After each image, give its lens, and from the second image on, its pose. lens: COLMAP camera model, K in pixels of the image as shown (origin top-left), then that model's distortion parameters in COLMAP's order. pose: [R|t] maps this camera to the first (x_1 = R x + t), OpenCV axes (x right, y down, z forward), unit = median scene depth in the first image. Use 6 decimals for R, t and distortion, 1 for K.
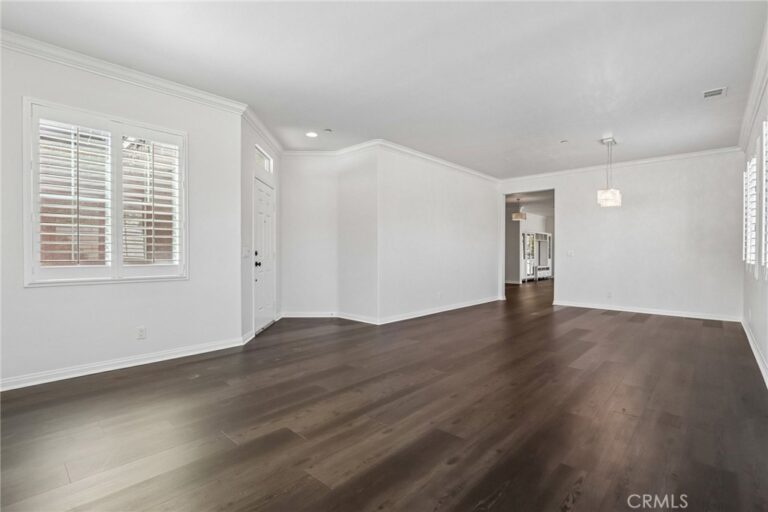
lens RADIAL K [[353.1, 0, 384.0], [0, 353.1, 256.0], [0, 0, 1]] dist [-0.017683, 0.000083]
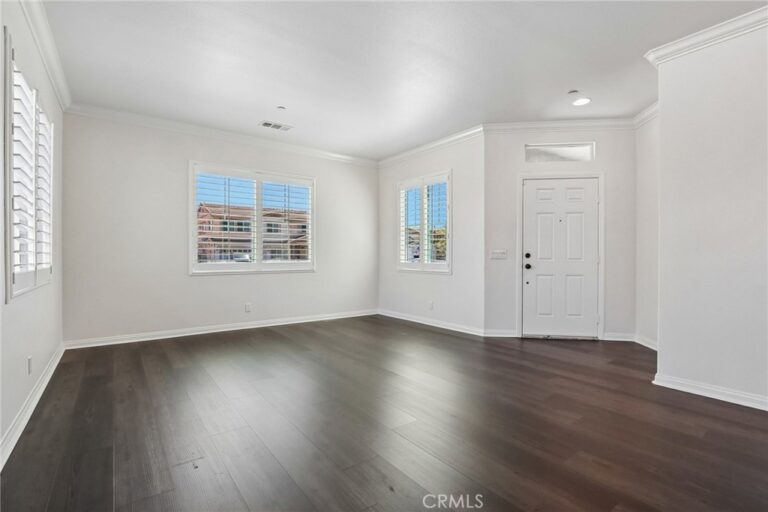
lens RADIAL K [[353.1, 0, 384.0], [0, 353.1, 256.0], [0, 0, 1]] dist [-0.017683, 0.000083]
pose [[-0.164643, 0.002600, -0.986350, 0.700134], [-0.002340, 0.999993, 0.003027, -0.009163], [0.986350, 0.002807, -0.164635, 0.782747]]
